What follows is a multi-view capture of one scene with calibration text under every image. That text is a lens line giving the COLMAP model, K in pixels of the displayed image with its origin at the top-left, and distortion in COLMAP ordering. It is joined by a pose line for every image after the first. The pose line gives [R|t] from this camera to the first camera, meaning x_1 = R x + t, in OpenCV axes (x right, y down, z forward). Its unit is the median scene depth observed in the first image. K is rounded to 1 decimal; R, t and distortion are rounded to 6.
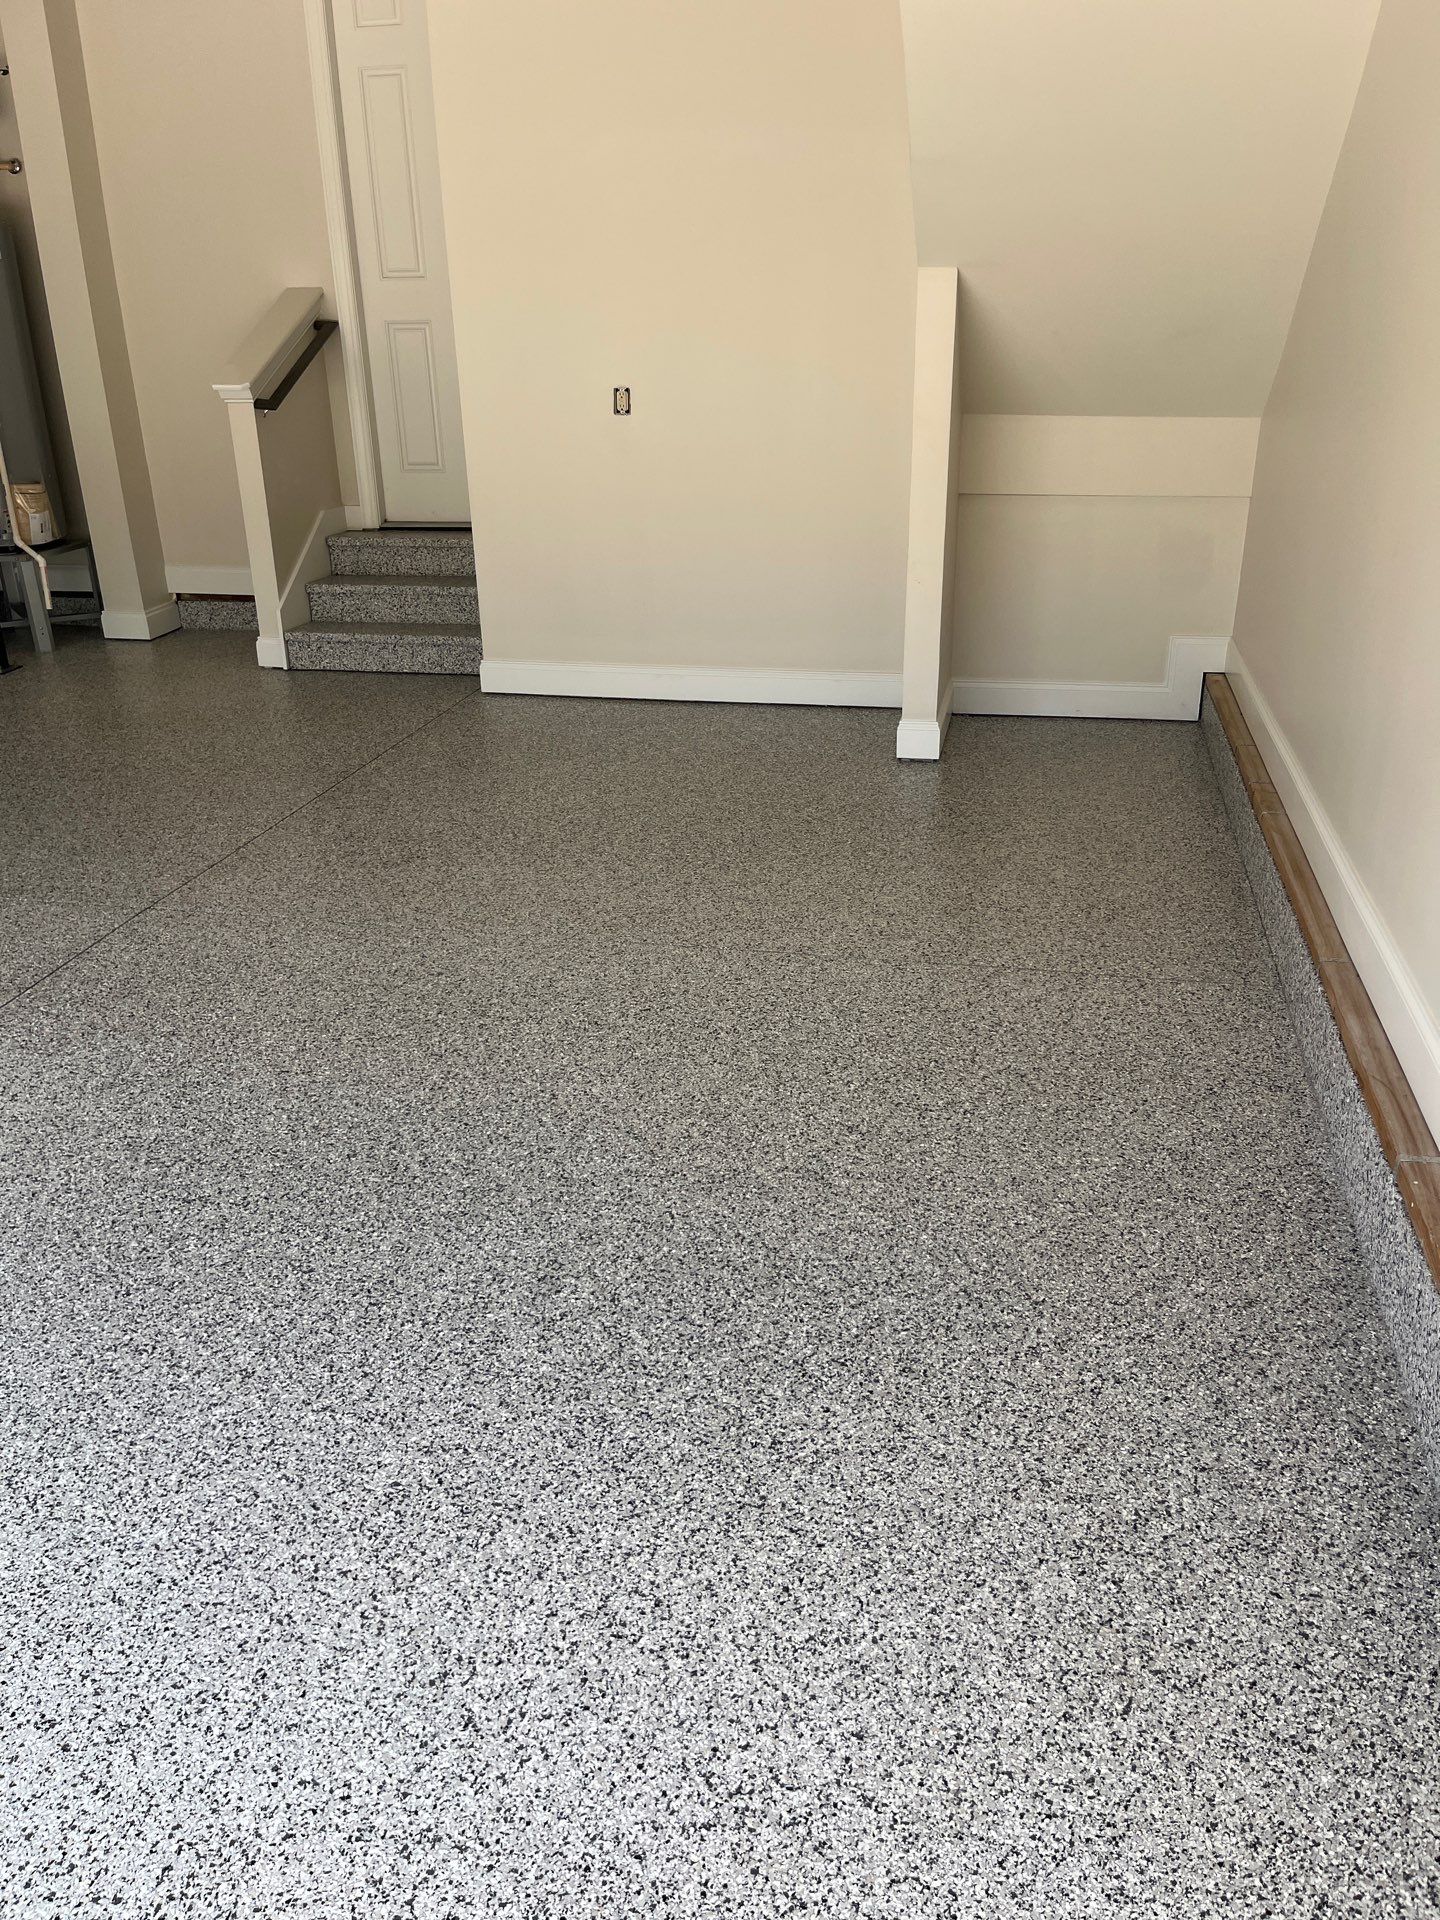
lens RADIAL K [[1445.5, 0, 737.8], [0, 1445.5, 955.4], [0, 0, 1]] dist [0.056237, -0.087825]
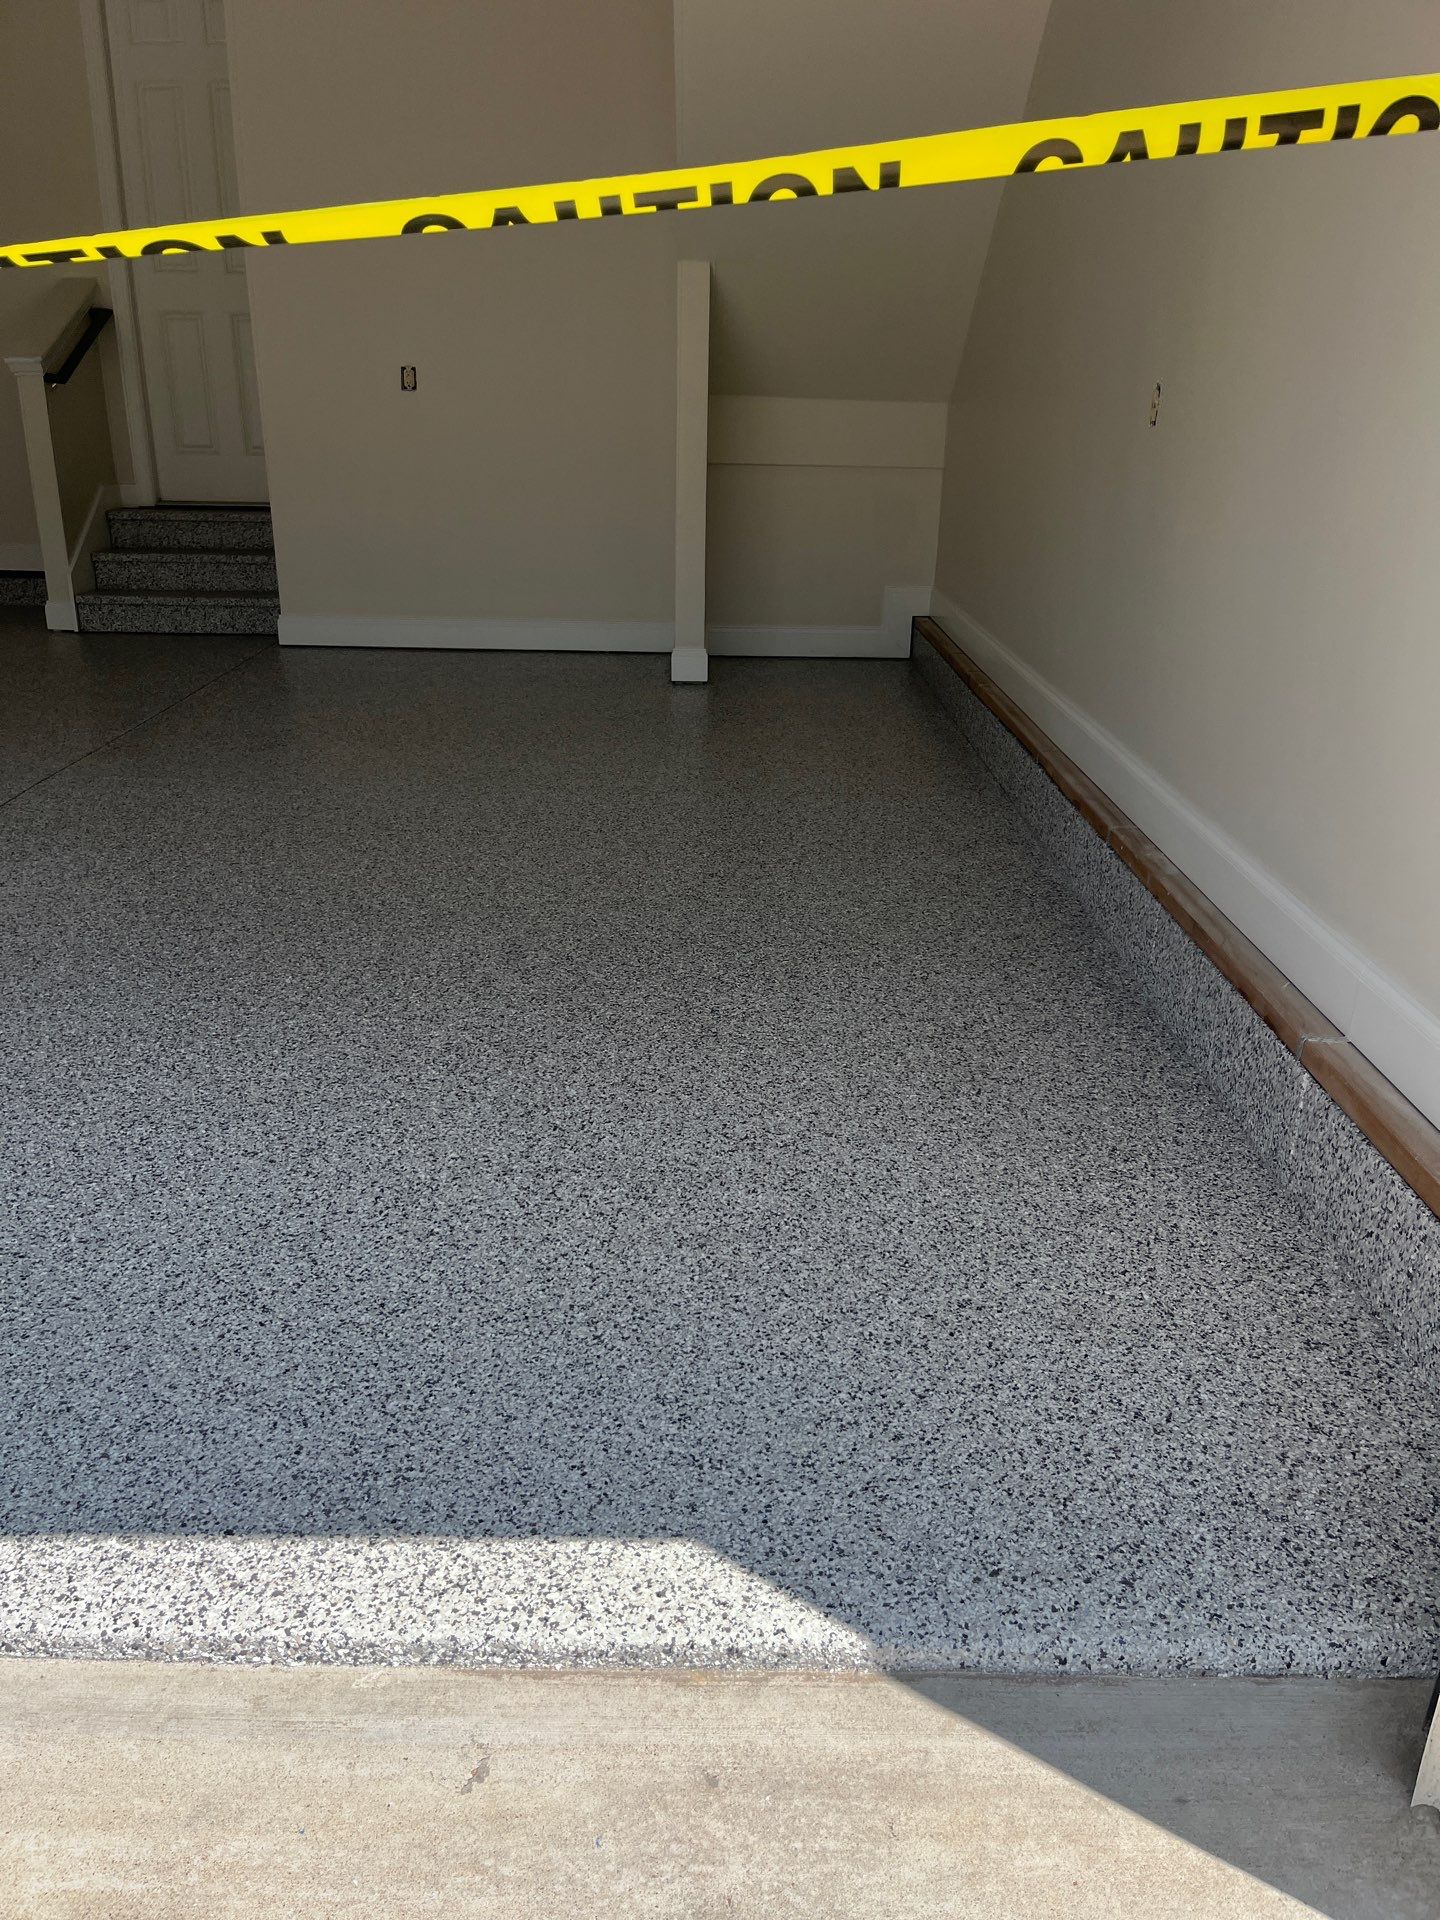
lens RADIAL K [[1445.5, 0, 706.1], [0, 1445.5, 983.0], [0, 0, 1]] dist [0.056237, -0.087825]
pose [[0.980281, -0.046846, 0.191976, -0.145535], [0.052374, 0.998343, -0.023818, 0.199420], [-0.190542, 0.033403, 0.981111, -0.217693]]
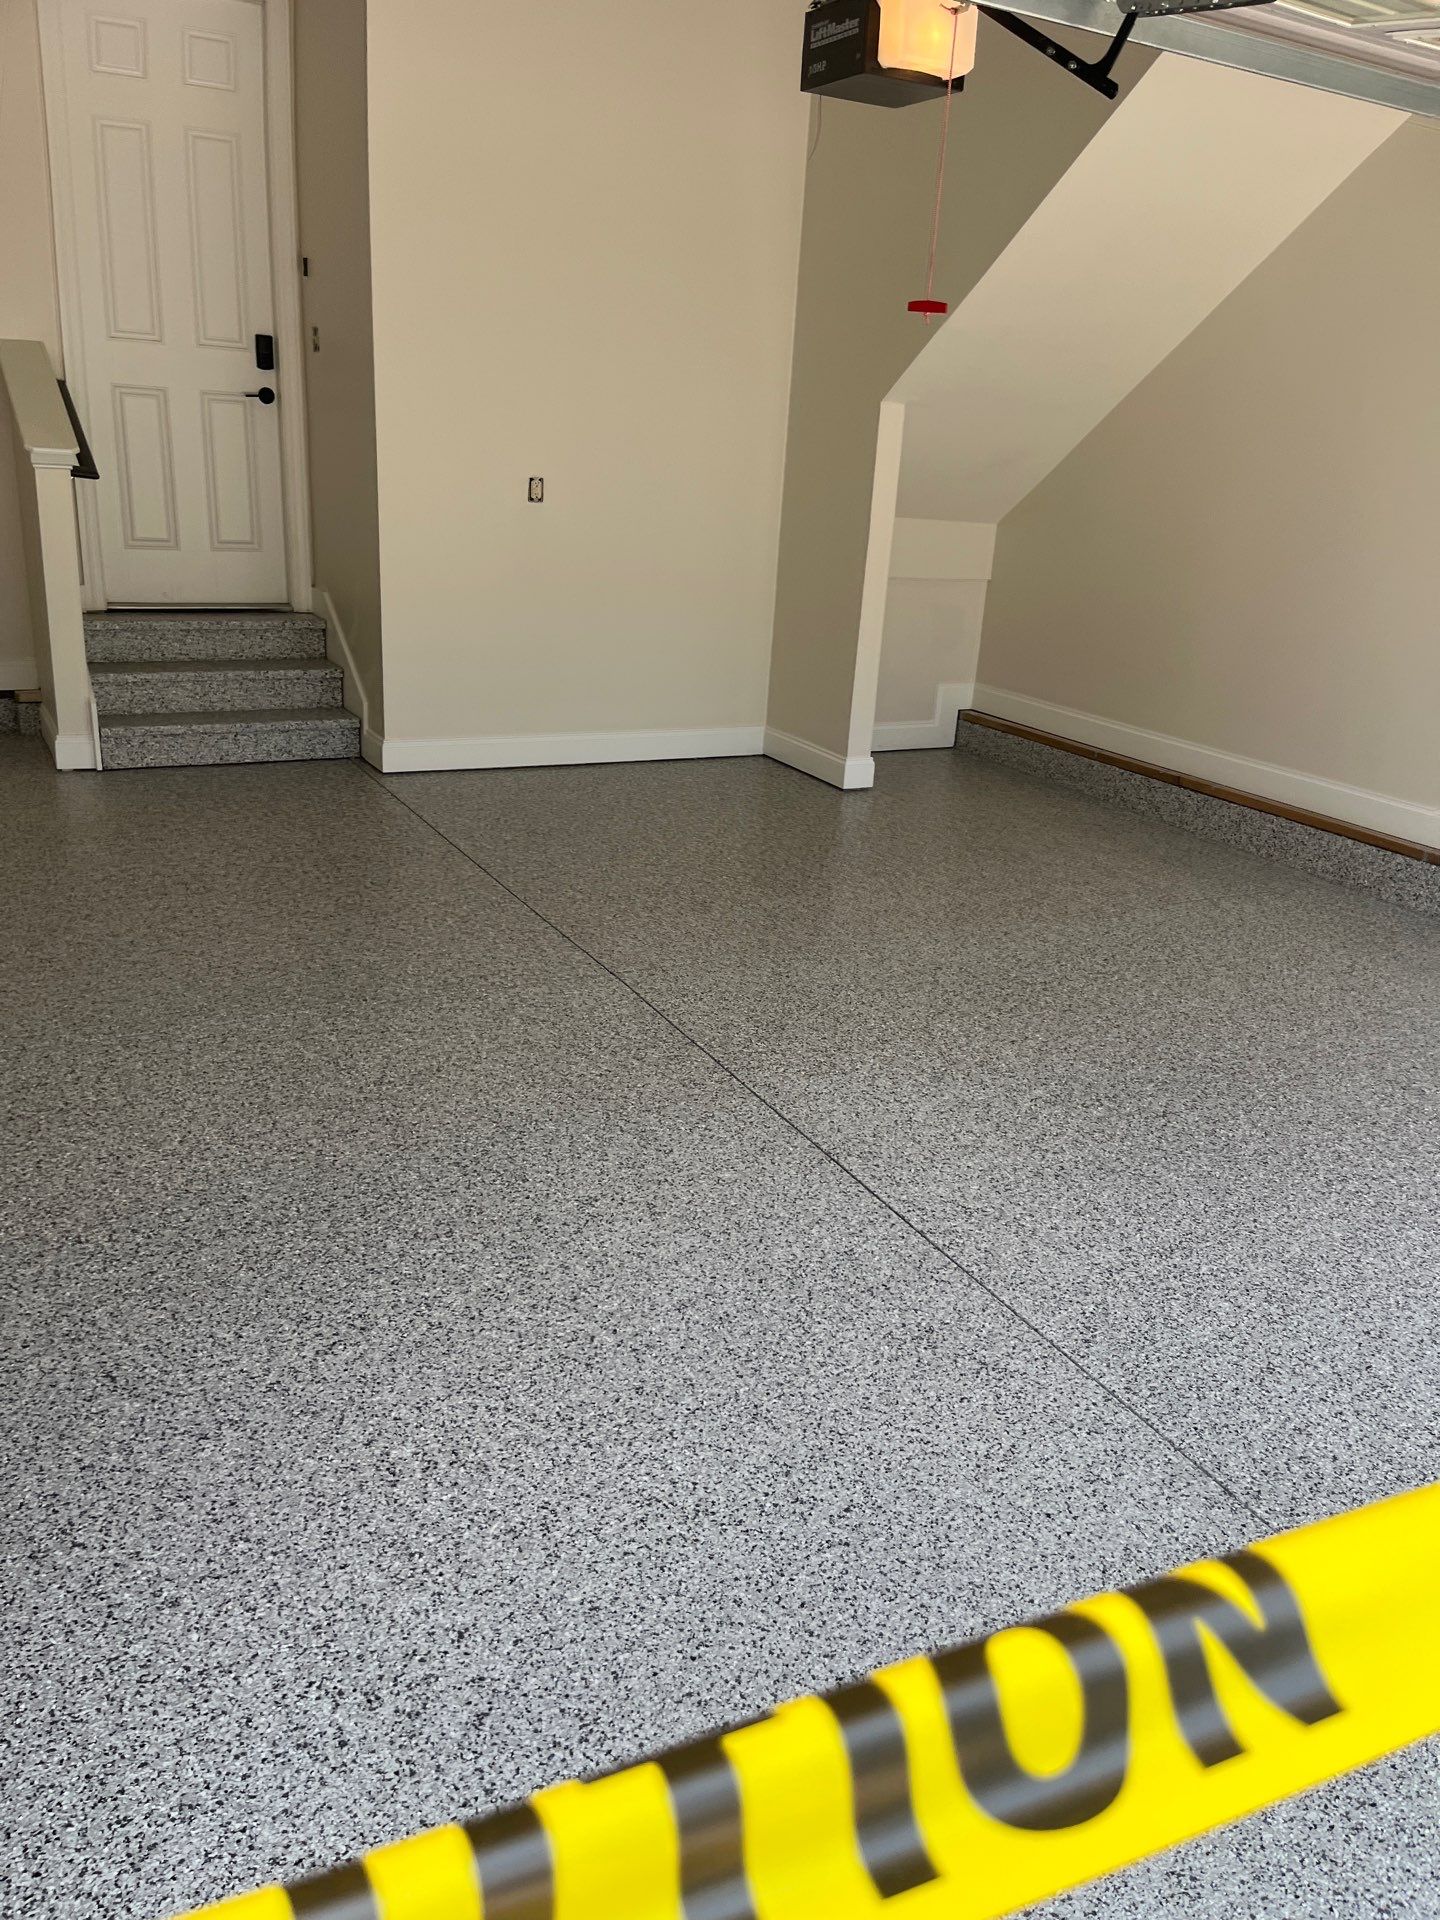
lens RADIAL K [[1445.5, 0, 745.7], [0, 1445.5, 988.2], [0, 0, 1]] dist [0.056237, -0.087825]
pose [[0.762285, -0.173286, 0.623613, -1.090550], [0.192192, 0.980638, 0.037565, -0.047627], [-0.618048, 0.091217, 0.780830, 0.154696]]
